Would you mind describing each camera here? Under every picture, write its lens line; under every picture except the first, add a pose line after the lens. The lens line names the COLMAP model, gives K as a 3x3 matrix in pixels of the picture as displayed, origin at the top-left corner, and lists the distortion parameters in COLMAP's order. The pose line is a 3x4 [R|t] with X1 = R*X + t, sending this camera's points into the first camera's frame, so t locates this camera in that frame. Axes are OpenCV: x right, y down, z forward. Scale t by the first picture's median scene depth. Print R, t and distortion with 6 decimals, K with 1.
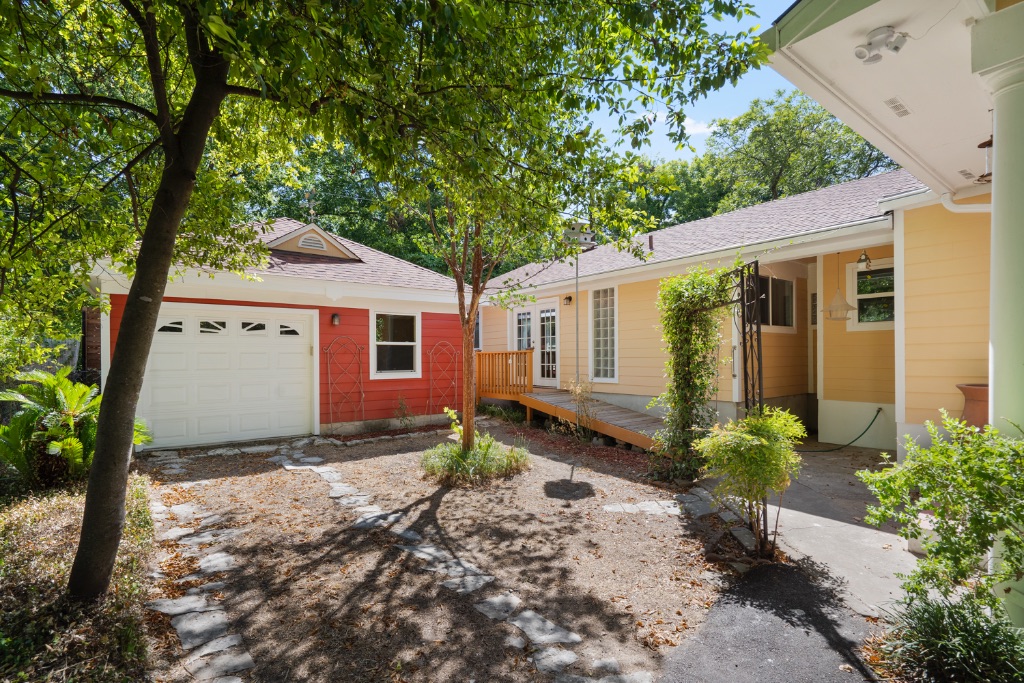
lens RADIAL K [[479.3, 0, 510.6], [0, 479.3, 348.8], [0, 0, 1]] dist [-0.002081, 0.000185]
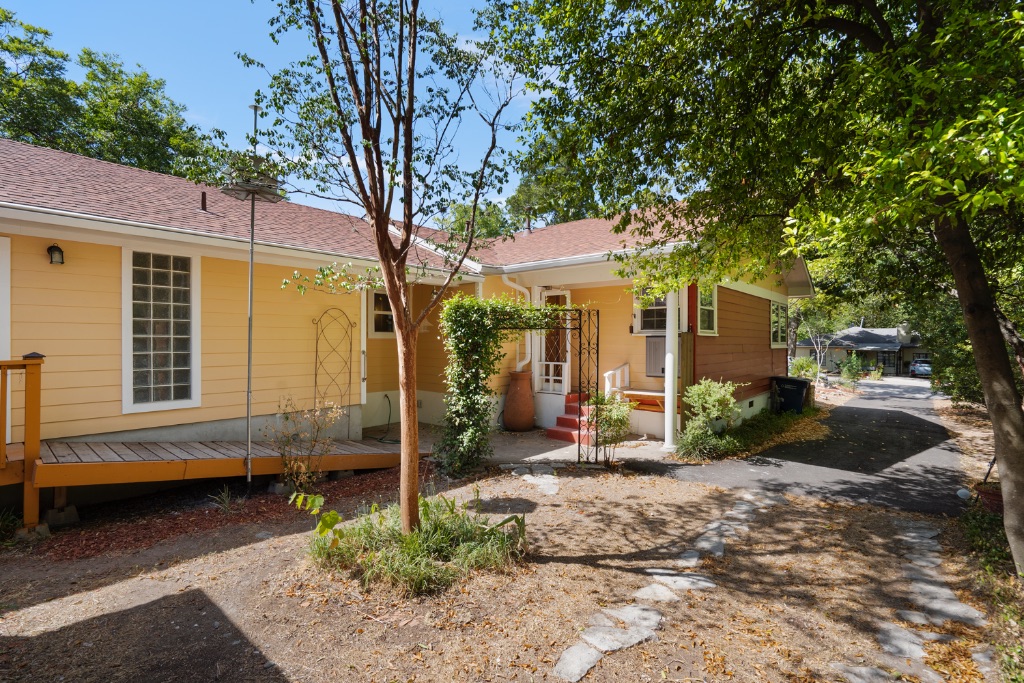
lens RADIAL K [[479.3, 0, 510.7], [0, 479.3, 338.6], [0, 0, 1]] dist [-0.002081, 0.000185]
pose [[-0.196998, 0.010844, 0.980344, -0.988422], [-0.007194, 0.999896, -0.012506, -0.029335], [-0.980378, -0.009516, -0.196899, 1.418514]]
